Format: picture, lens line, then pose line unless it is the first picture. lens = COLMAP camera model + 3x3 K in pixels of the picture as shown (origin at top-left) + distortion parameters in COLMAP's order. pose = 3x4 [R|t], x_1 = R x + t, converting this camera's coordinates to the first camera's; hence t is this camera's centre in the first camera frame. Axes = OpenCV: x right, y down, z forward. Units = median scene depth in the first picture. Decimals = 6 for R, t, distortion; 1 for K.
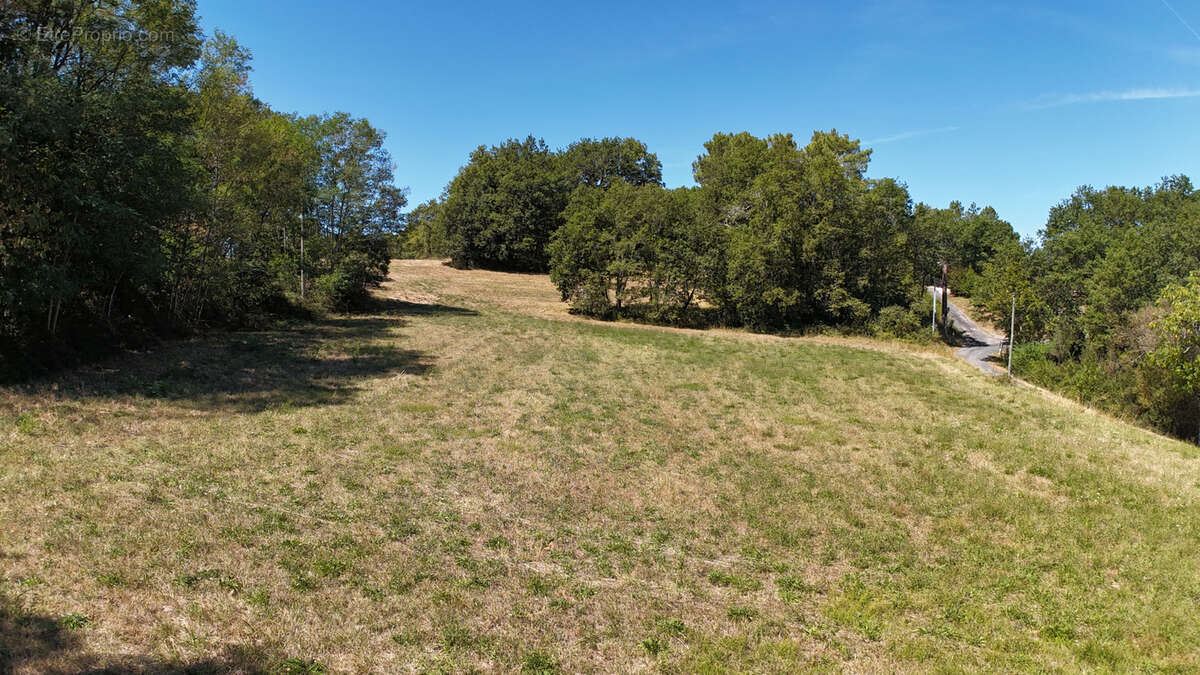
lens RADIAL K [[737.1, 0, 600.0], [0, 737.1, 337.5], [0, 0, 1]] dist [-0.183878, 0.020872]
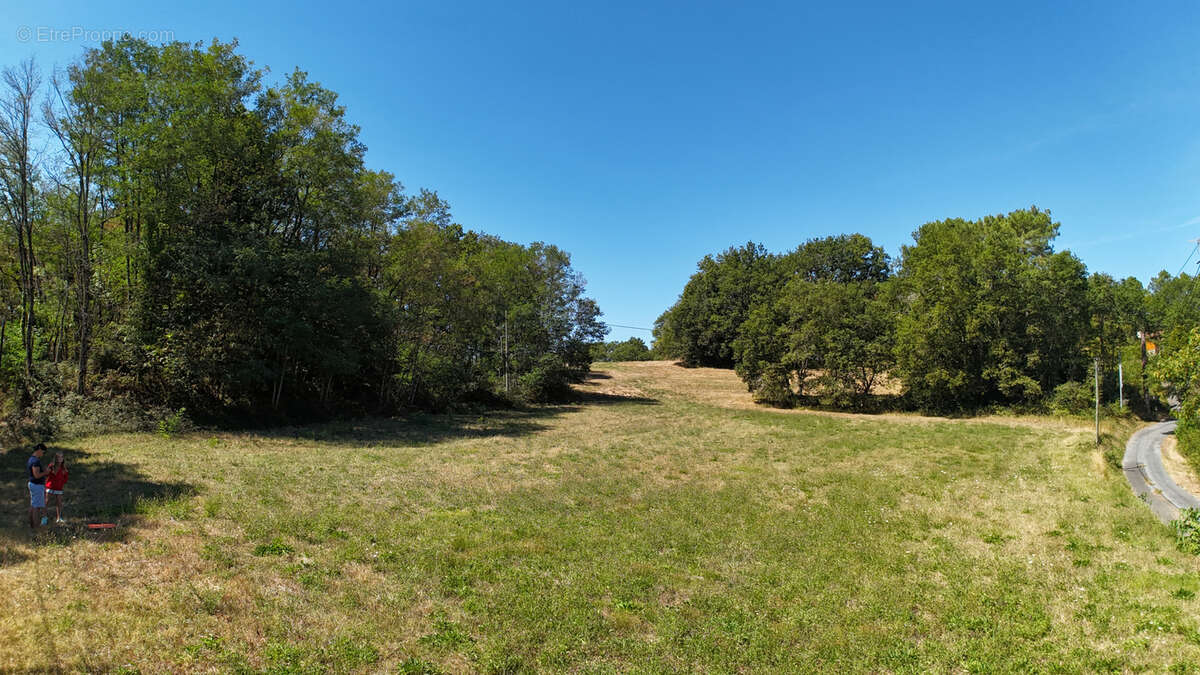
lens RADIAL K [[743.9, 0, 600.0], [0, 743.9, 337.5], [0, 0, 1]] dist [-0.184137, 0.019102]
pose [[0.910121, -0.055235, -0.410644, 0.207495], [-0.003863, 0.989900, -0.141713, 0.027423], [0.414325, 0.130562, 0.900716, -0.087110]]
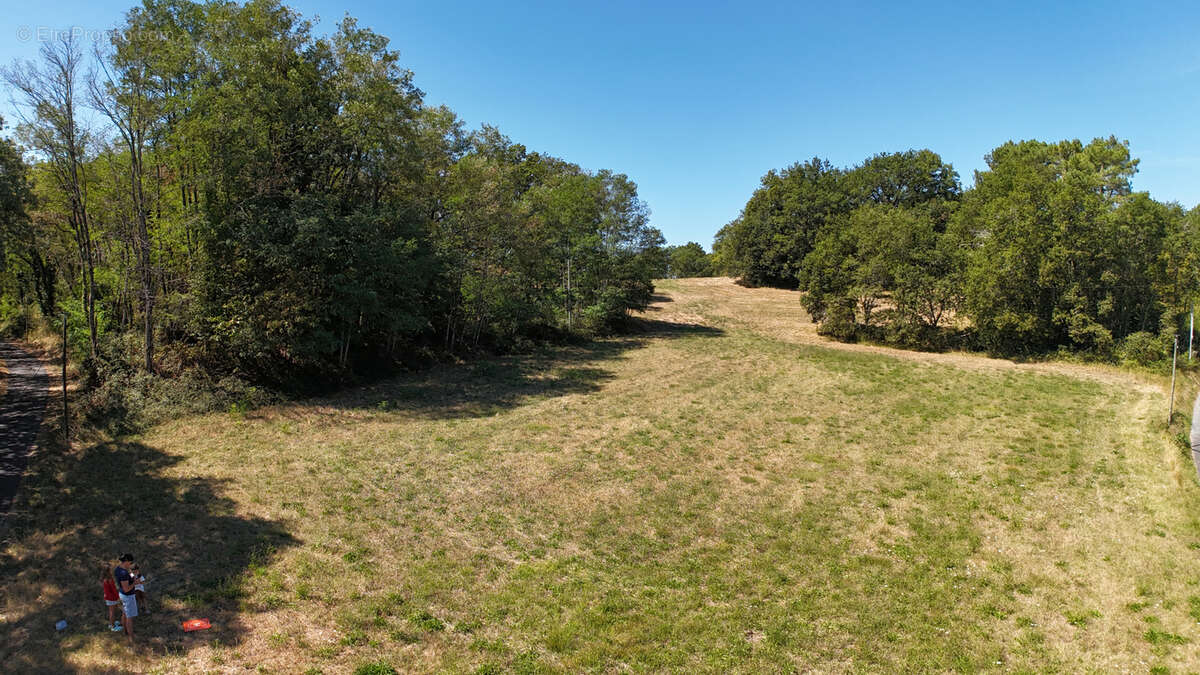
lens RADIAL K [[743.9, 0, 600.0], [0, 743.9, 337.5], [0, 0, 1]] dist [-0.184137, 0.019102]
pose [[0.878013, 0.014412, -0.478420, 0.193397], [-0.013823, 0.999893, 0.004752, -0.029831], [0.478437, 0.002441, 0.878118, -0.087077]]
